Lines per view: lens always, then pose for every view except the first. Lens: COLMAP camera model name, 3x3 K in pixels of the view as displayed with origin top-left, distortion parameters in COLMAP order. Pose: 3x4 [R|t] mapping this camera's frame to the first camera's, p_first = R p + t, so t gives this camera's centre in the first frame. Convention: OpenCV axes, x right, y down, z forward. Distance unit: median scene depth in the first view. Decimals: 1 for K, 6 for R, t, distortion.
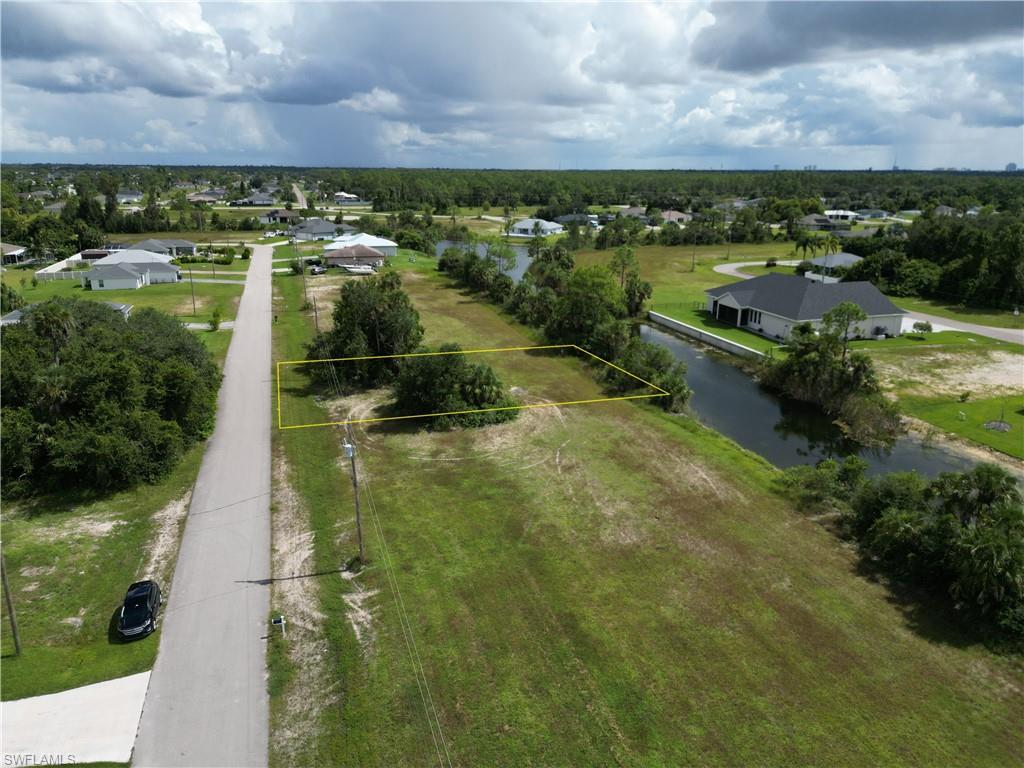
lens RADIAL K [[719.8, 0, 510.5], [0, 719.8, 384.4], [0, 0, 1]] dist [0.065273, -0.066164]
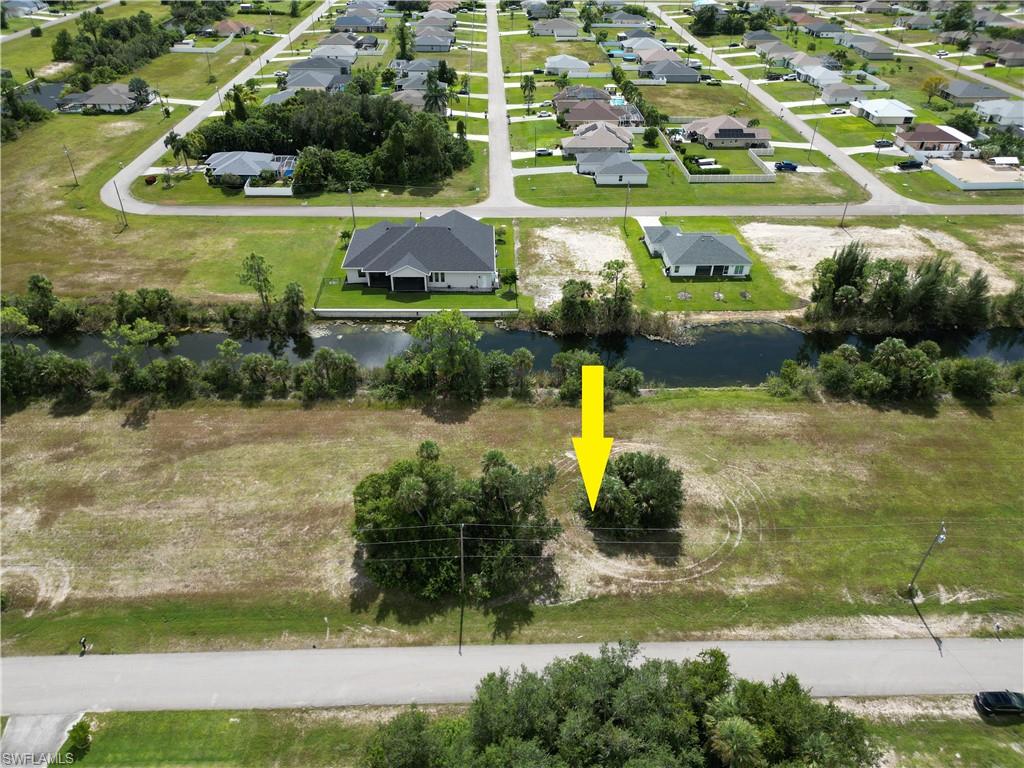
lens RADIAL K [[718.5, 0, 510.6], [0, 718.5, 382.8], [0, 0, 1]] dist [0.055593, -0.043454]
pose [[0.269921, -0.554831, 0.786959, -0.873338], [0.266620, 0.828405, 0.492604, -0.692466], [-0.925233, 0.076855, 0.371533, 0.713843]]
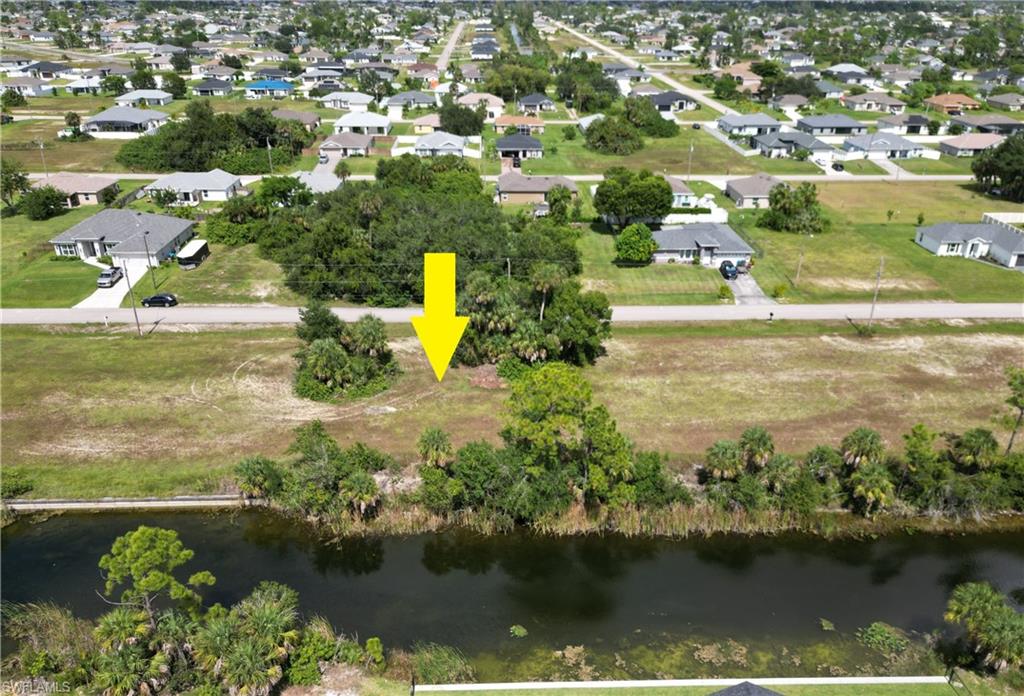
lens RADIAL K [[813.5, 0, 517.7], [0, 813.5, 422.9], [0, 0, 1]] dist [0.052233, -0.049793]
pose [[-0.261021, 0.446806, -0.855706, 0.899910], [-0.287722, 0.810137, 0.510778, -0.583233], [0.921458, 0.379529, -0.082907, 1.321301]]
